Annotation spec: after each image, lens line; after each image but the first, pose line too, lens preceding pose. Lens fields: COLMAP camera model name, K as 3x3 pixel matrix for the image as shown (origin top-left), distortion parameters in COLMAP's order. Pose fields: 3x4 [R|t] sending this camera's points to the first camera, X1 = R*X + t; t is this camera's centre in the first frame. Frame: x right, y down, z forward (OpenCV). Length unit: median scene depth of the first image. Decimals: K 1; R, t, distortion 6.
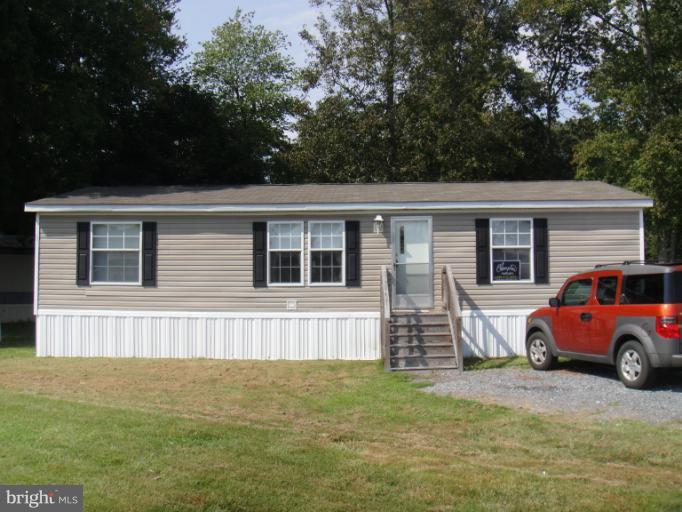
lens RADIAL K [[716.4, 0, 341.0], [0, 716.4, 256.0], [0, 0, 1]] dist [-0.088623, -0.003710]
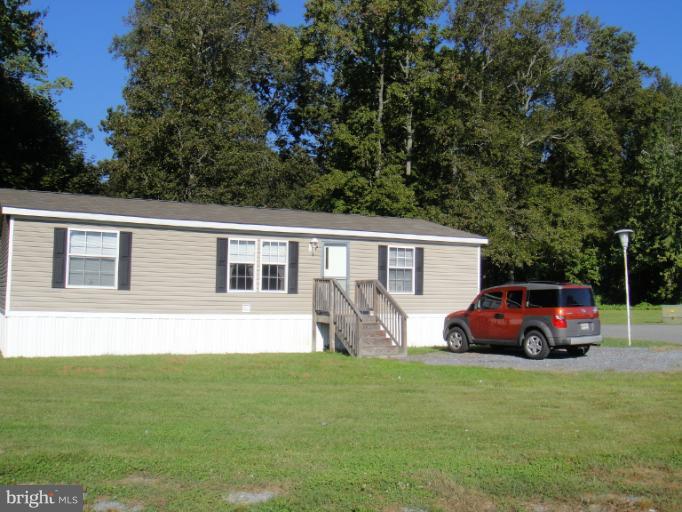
lens RADIAL K [[716.4, 0, 341.0], [0, 716.4, 256.0], [0, 0, 1]] dist [-0.088623, -0.003710]
pose [[0.860532, 0.045725, 0.507340, -0.544405], [-0.036133, 0.998934, -0.028744, 0.009406], [-0.508114, 0.006404, 0.861266, -0.117136]]
